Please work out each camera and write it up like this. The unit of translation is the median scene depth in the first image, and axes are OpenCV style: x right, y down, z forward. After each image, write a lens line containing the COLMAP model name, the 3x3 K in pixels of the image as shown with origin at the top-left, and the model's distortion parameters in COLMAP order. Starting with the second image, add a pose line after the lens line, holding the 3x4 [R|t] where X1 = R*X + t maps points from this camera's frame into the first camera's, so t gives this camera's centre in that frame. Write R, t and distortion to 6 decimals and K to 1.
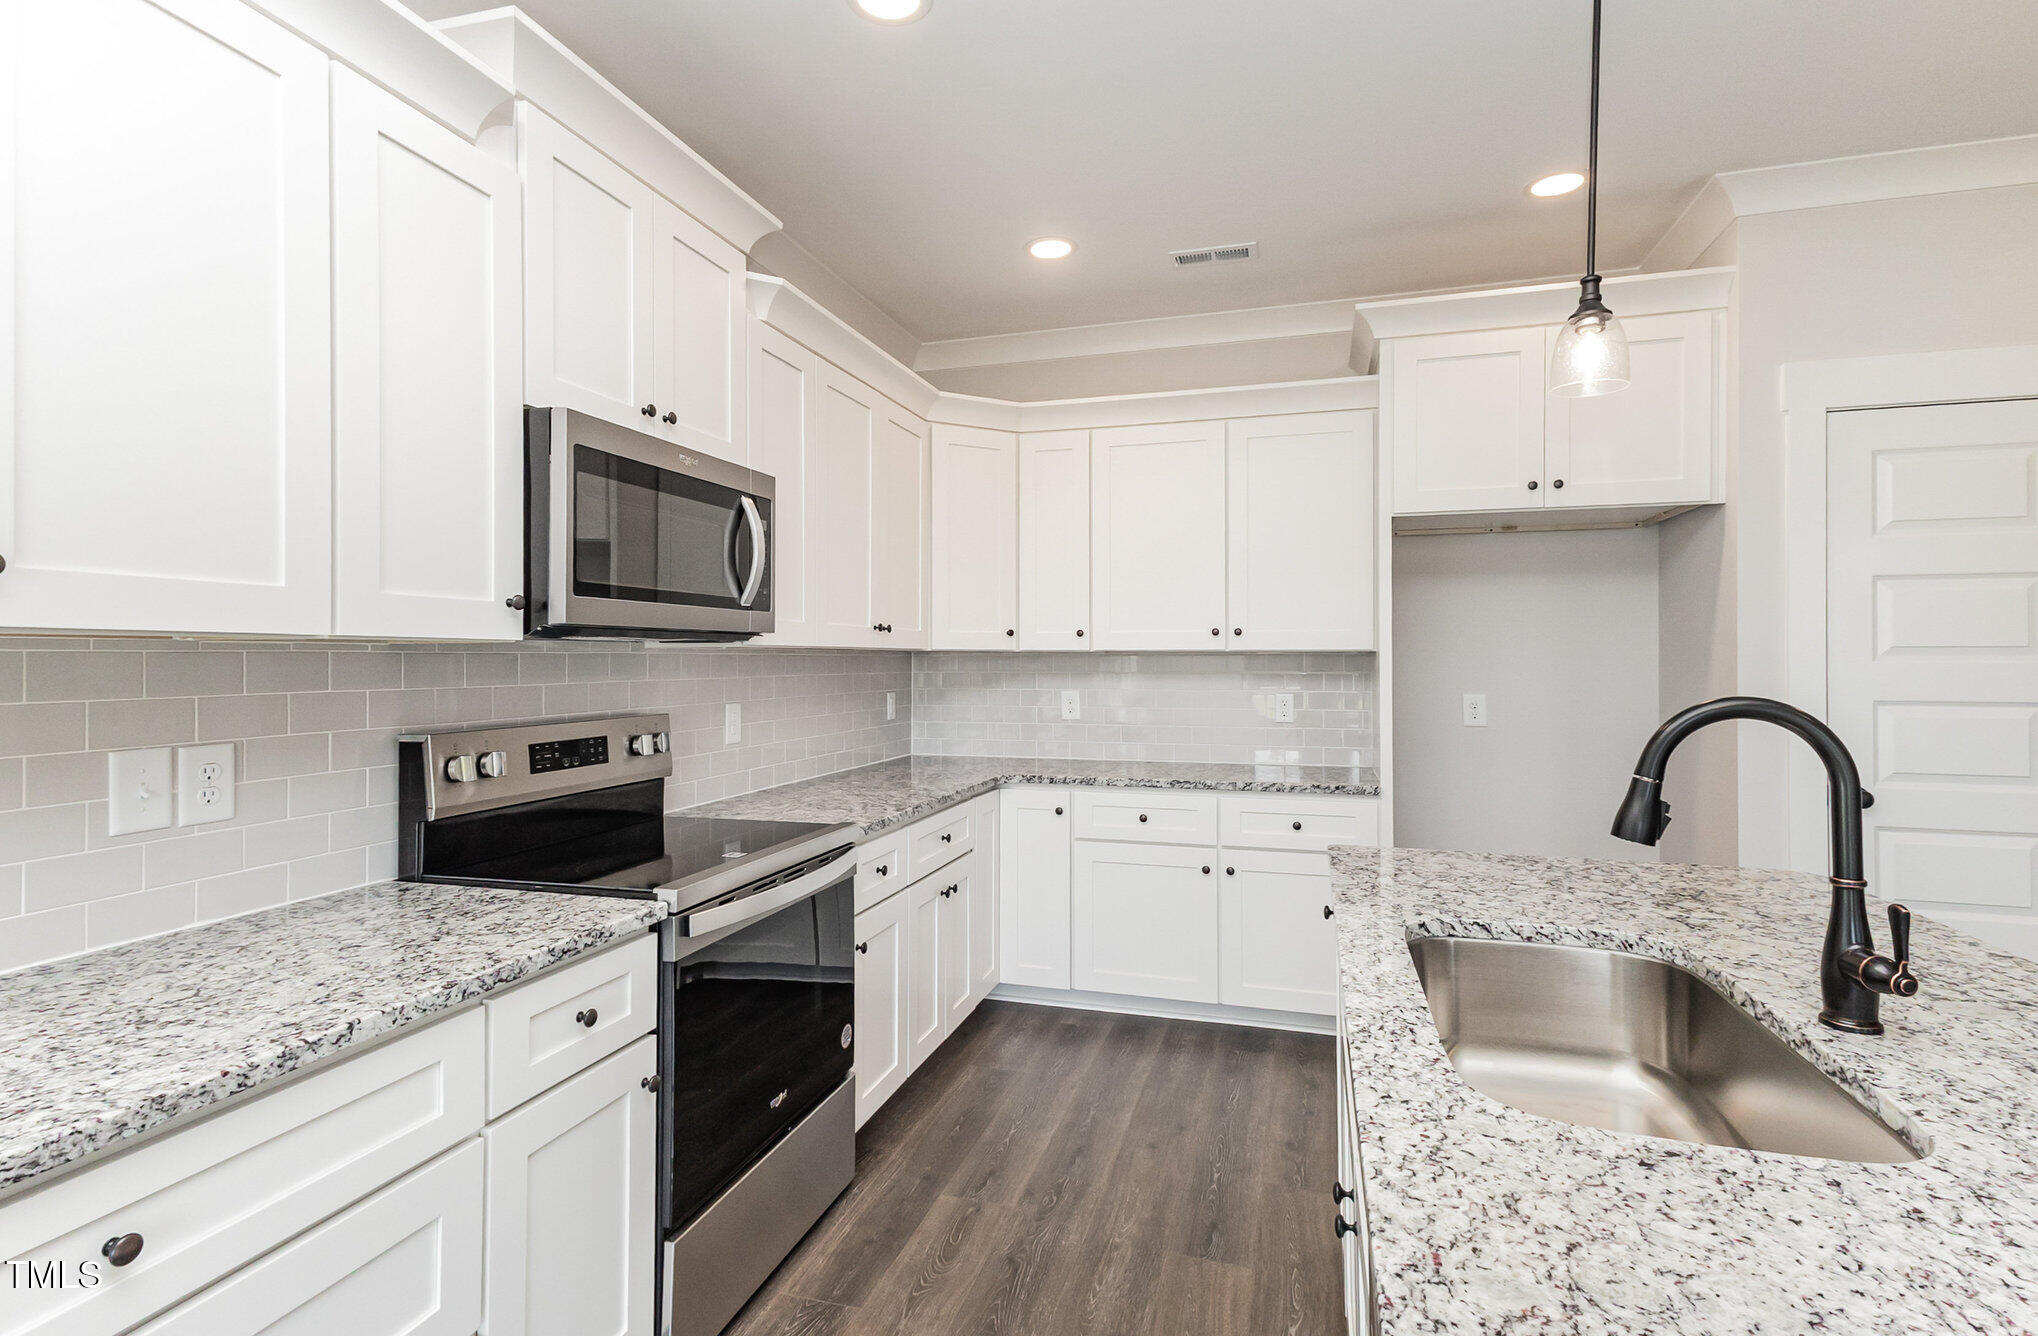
lens RADIAL K [[991.2, 0, 1015.3], [0, 991.2, 654.0], [0, 0, 1]] dist [0.027678, -0.000219]
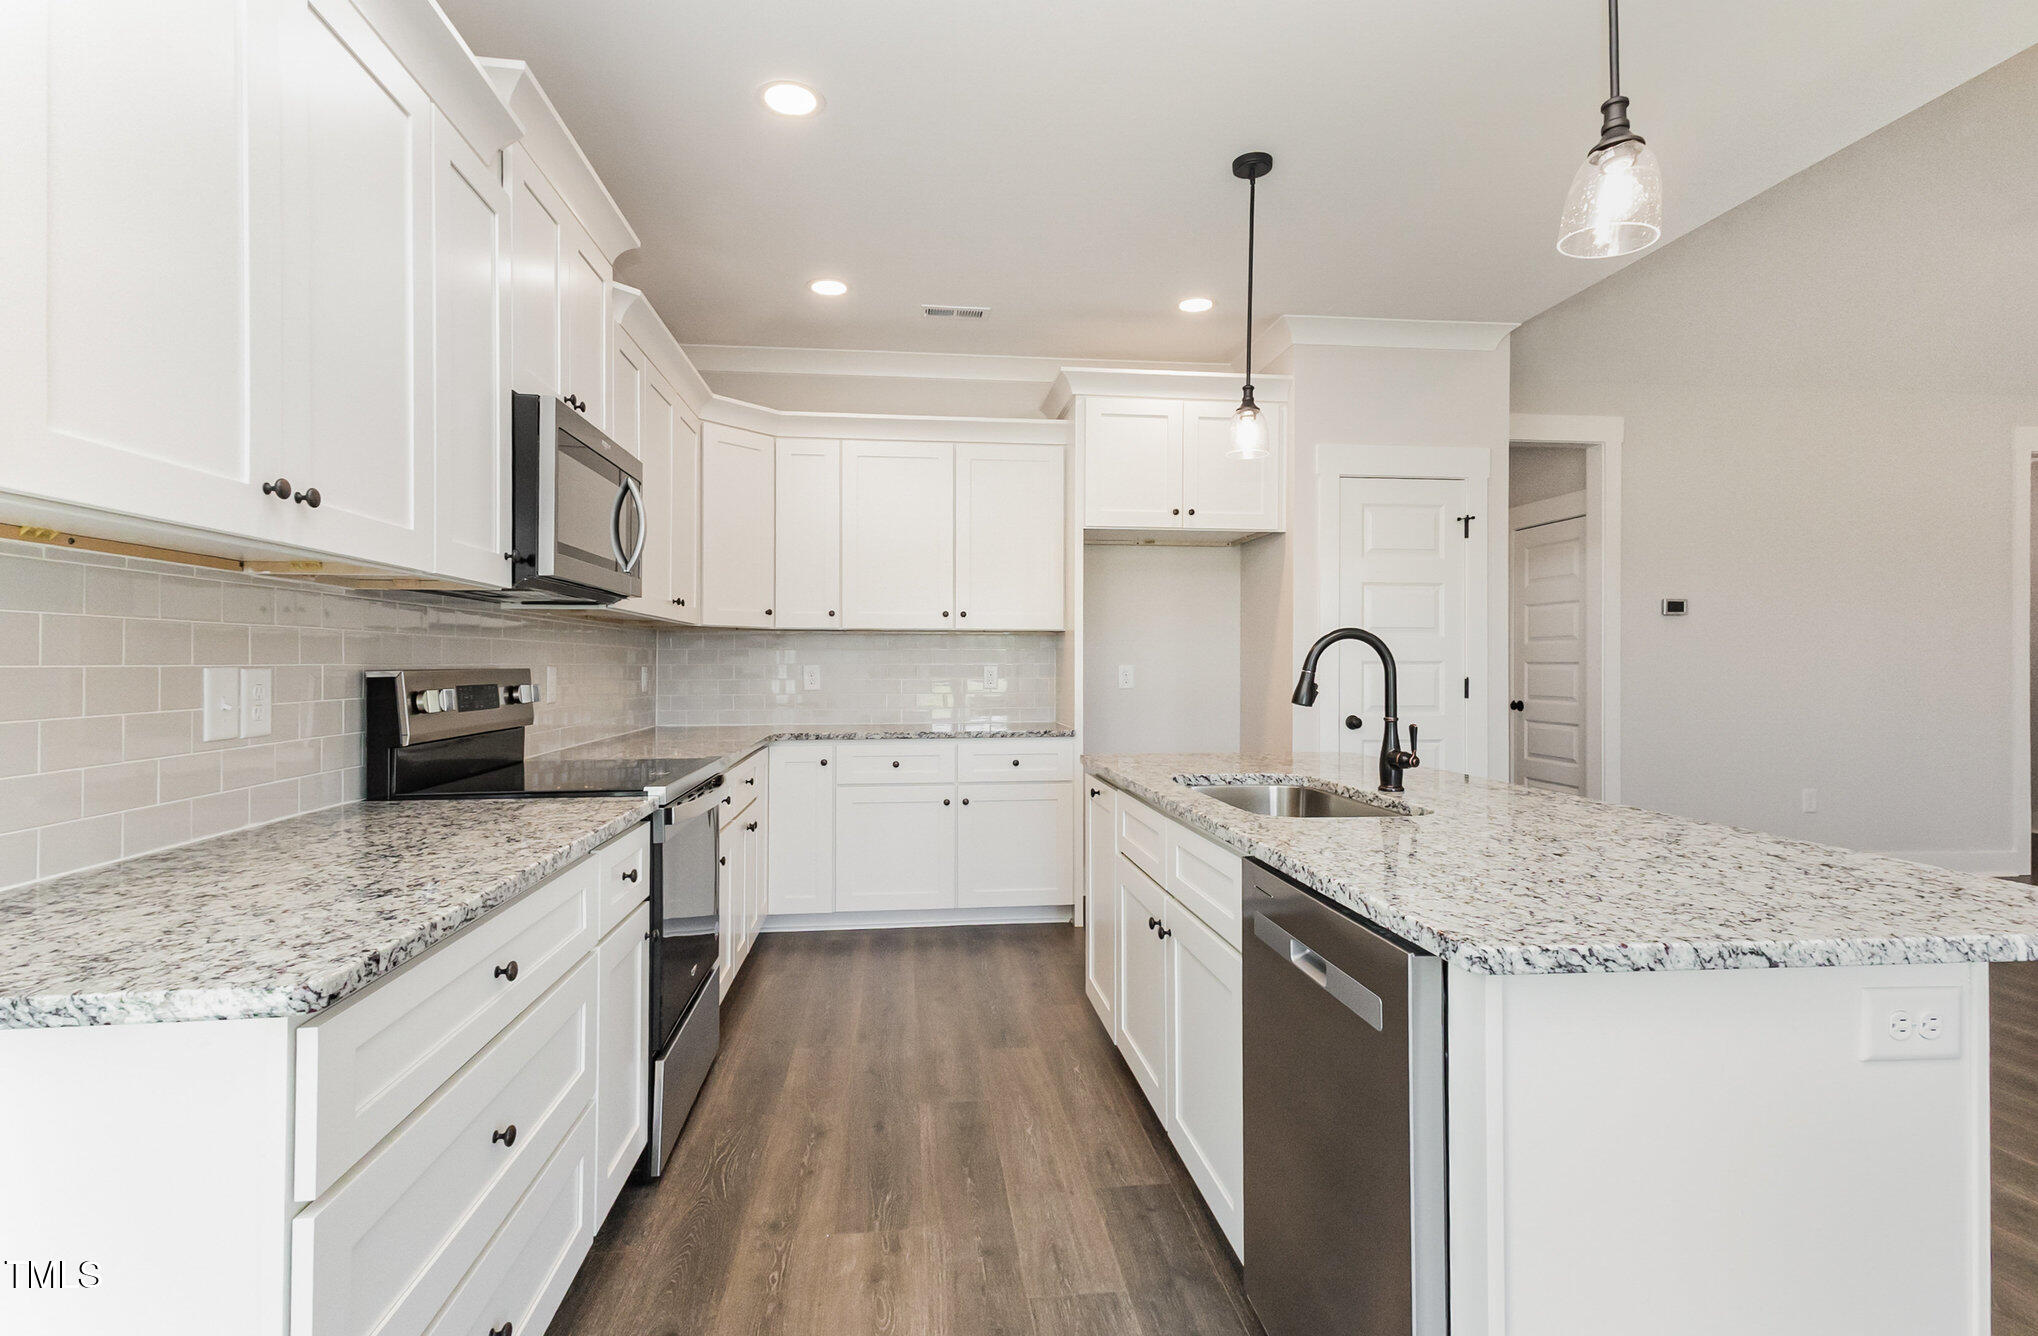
lens RADIAL K [[979.2, 0, 1024.3], [0, 979.2, 667.9], [0, 0, 1]] dist [0.021788, -0.000959]
pose [[0.915578, -0.001775, 0.402136, -0.282460], [-0.001777, 0.999963, 0.008458, 0.048633], [-0.402136, -0.008458, 0.915541, -0.221818]]
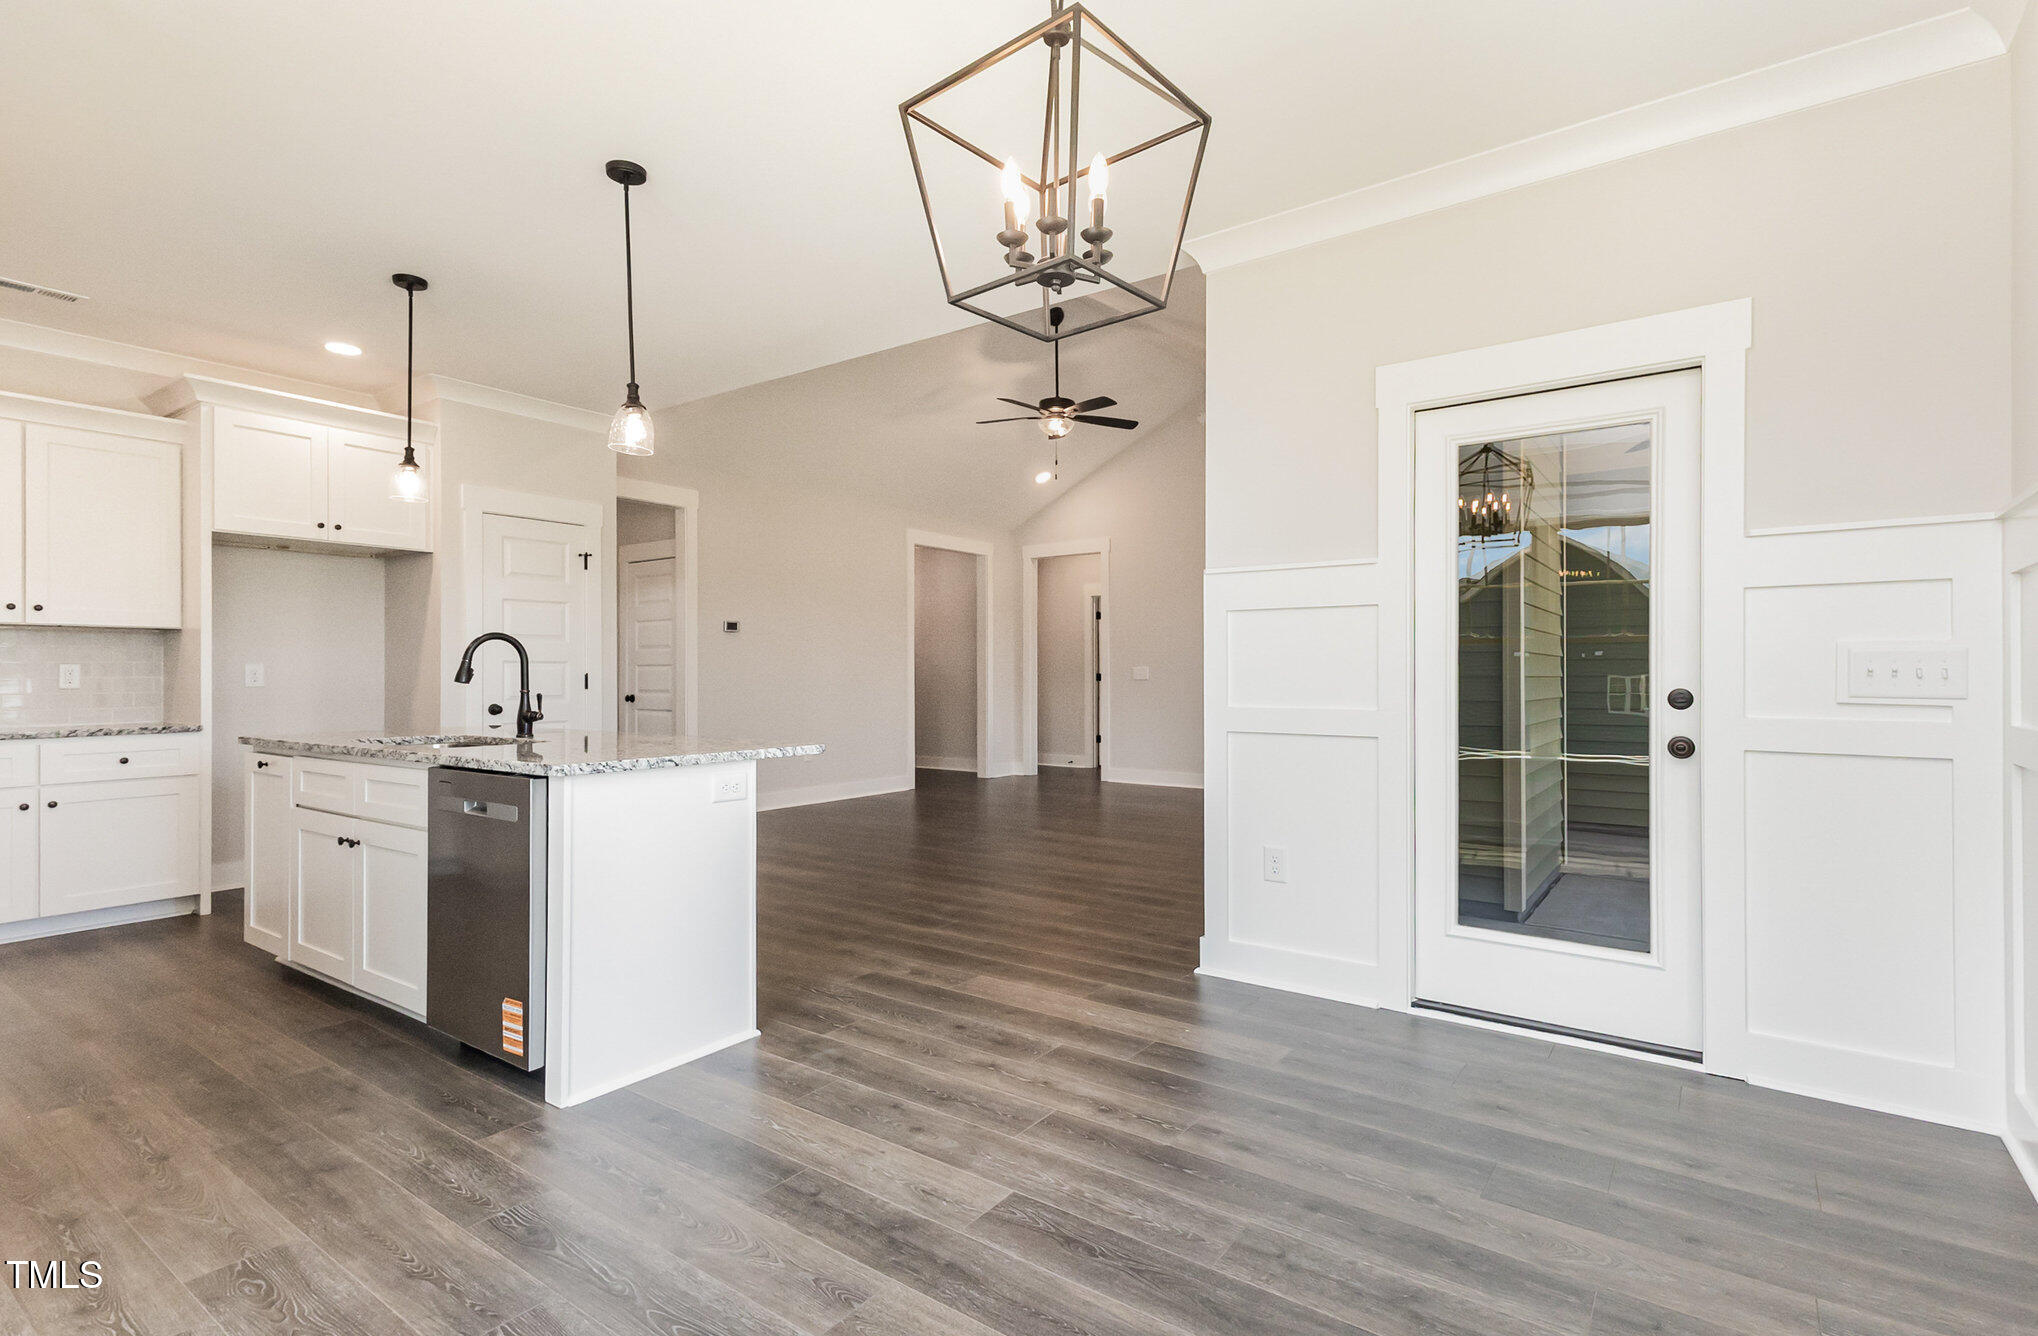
lens RADIAL K [[979.2, 0, 1024.3], [0, 979.2, 667.9], [0, 0, 1]] dist [0.021788, -0.000959]
pose [[0.328575, 0.005198, 0.944464, -0.705255], [-0.000960, 0.999986, -0.005169, 0.075048], [-0.944478, 0.000792, 0.328575, -0.667557]]
